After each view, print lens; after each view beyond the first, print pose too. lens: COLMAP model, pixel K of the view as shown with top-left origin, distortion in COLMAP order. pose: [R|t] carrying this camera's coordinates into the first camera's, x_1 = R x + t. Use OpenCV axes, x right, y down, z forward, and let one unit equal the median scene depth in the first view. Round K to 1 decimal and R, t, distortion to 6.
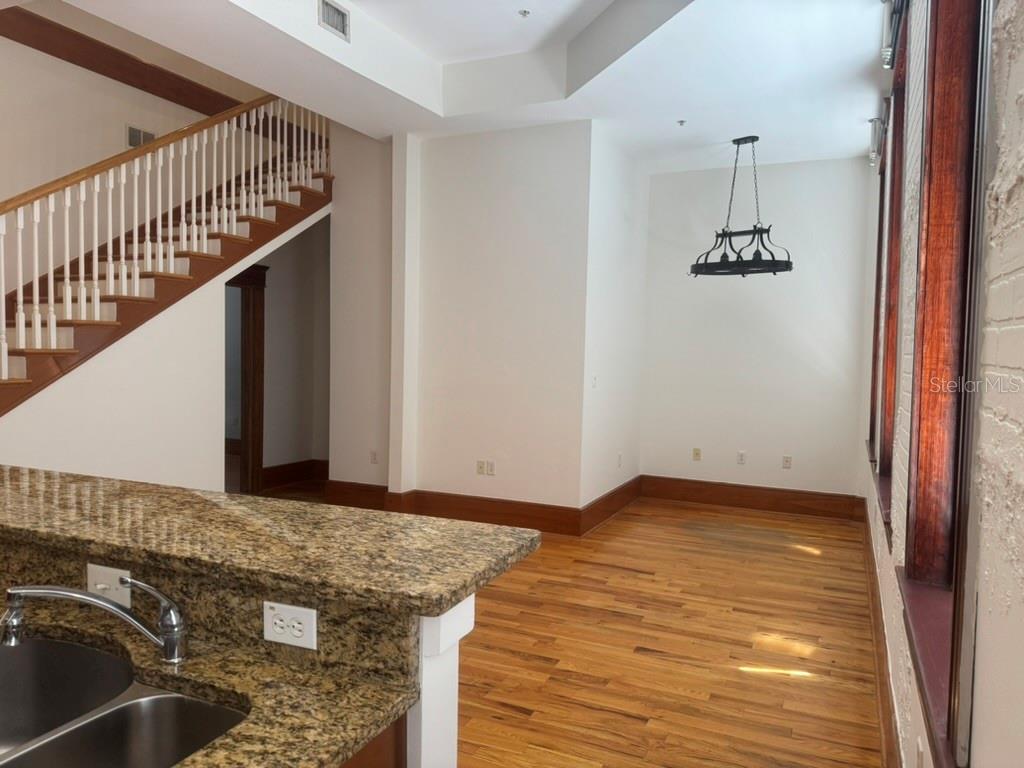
lens RADIAL K [[724.8, 0, 501.6], [0, 724.8, 374.5], [0, 0, 1]] dist [0.045787, -0.065776]
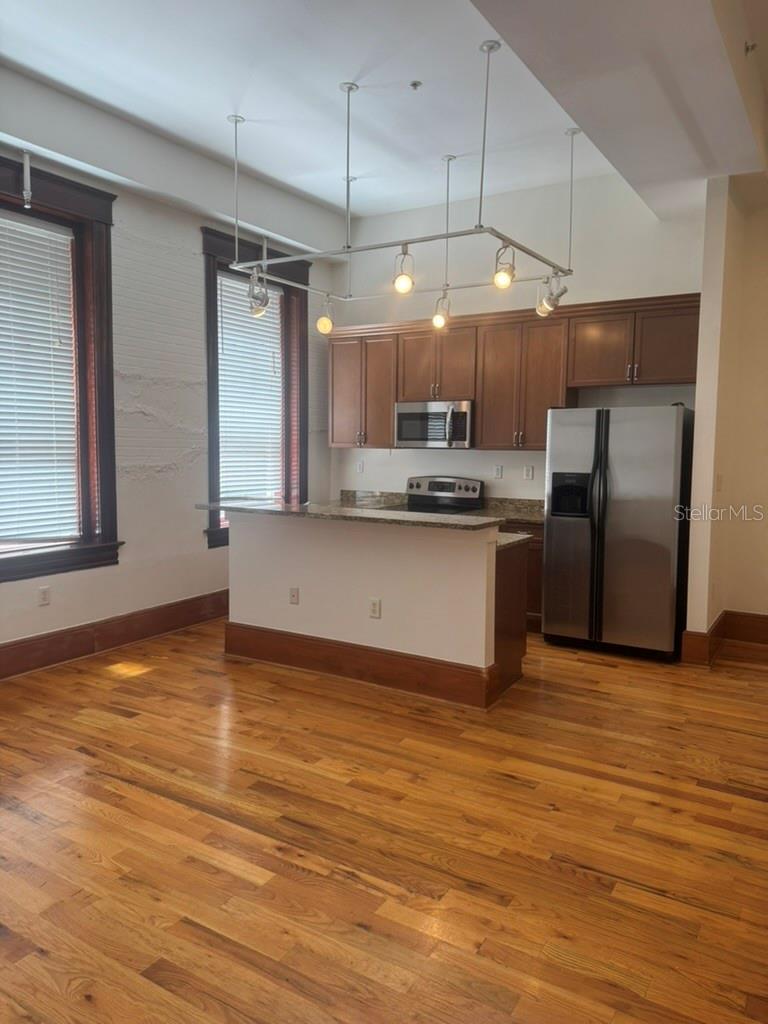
lens RADIAL K [[724.8, 0, 387.0], [0, 724.8, 508.3], [0, 0, 1]] dist [0.045787, -0.065776]
pose [[-0.992445, -0.040903, 0.115669, -0.313956], [-0.025598, 0.991074, 0.130835, -0.055657], [-0.119988, 0.126886, -0.984633, 1.099193]]
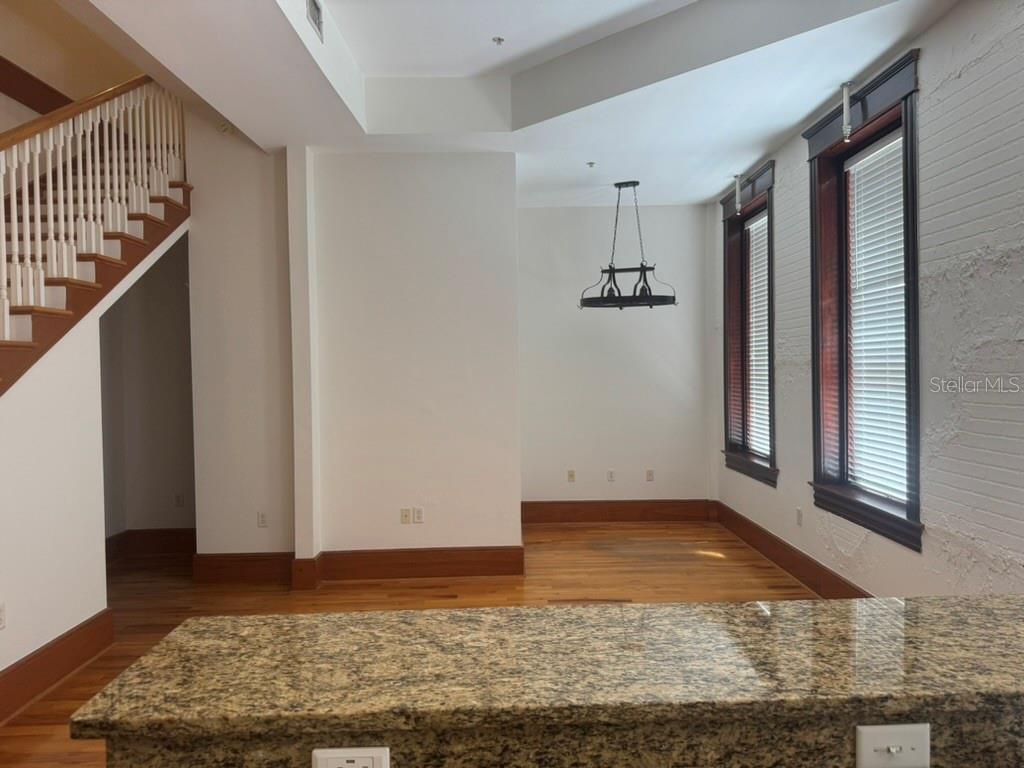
lens RADIAL K [[723.9, 0, 514.8], [0, 723.9, 378.7], [0, 0, 1]] dist [0.080373, -0.073248]
pose [[0.897055, -0.041008, 0.440011, -0.329073], [0.049249, 0.998760, -0.007323, -0.034997], [-0.439165, 0.028239, 0.897962, 0.114476]]
